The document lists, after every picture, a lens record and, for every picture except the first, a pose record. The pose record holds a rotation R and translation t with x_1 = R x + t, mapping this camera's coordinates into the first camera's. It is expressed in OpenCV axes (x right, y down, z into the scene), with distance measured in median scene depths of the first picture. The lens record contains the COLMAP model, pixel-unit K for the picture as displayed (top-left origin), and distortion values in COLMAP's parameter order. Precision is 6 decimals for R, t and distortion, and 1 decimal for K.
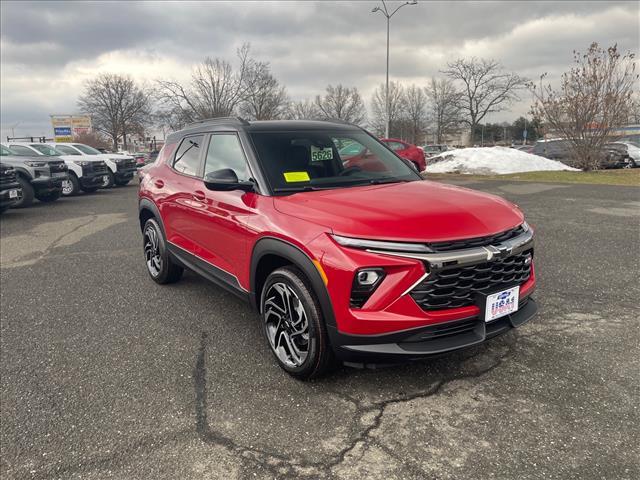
lens RADIAL K [[484.3, 0, 320.0], [0, 484.3, 240.0], [0, 0, 1]] dist [0.035956, -0.006211]
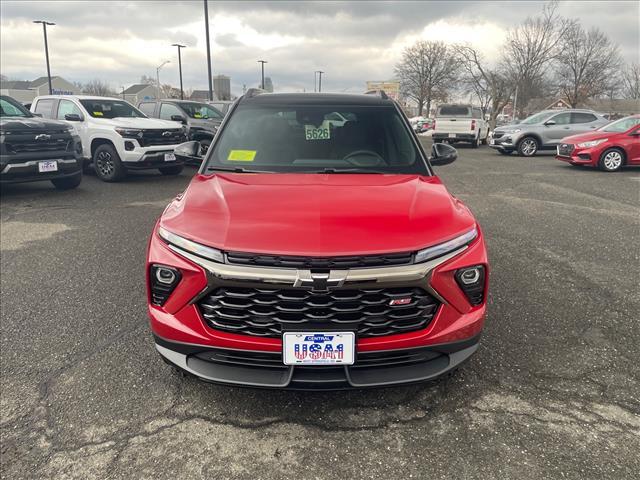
lens RADIAL K [[483.7, 0, 325.4], [0, 483.7, 236.1], [0, 0, 1]] dist [0.039893, -0.057498]
pose [[0.823336, 0.171773, -0.540935, 0.687970], [-0.139687, 0.985112, 0.100209, -0.105761], [0.550095, -0.006944, 0.835073, 0.347153]]
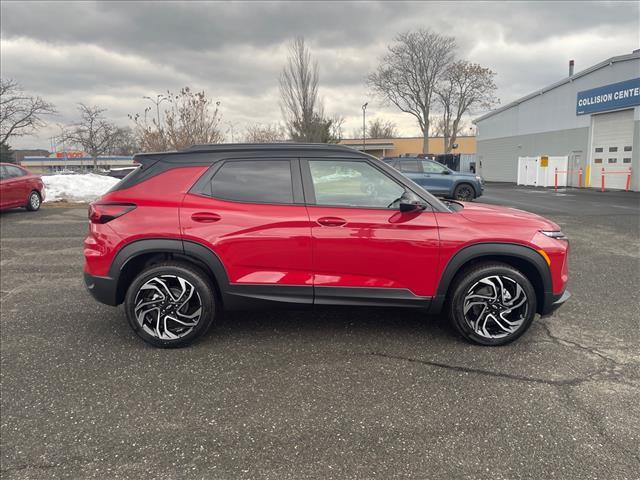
lens RADIAL K [[483.7, 0, 325.4], [0, 483.7, 236.1], [0, 0, 1]] dist [0.039893, -0.057498]
pose [[0.556345, -0.099120, 0.825018, -1.381514], [0.150822, 0.988414, 0.017045, -0.107160], [-0.817149, 0.114948, 0.564849, 0.604098]]
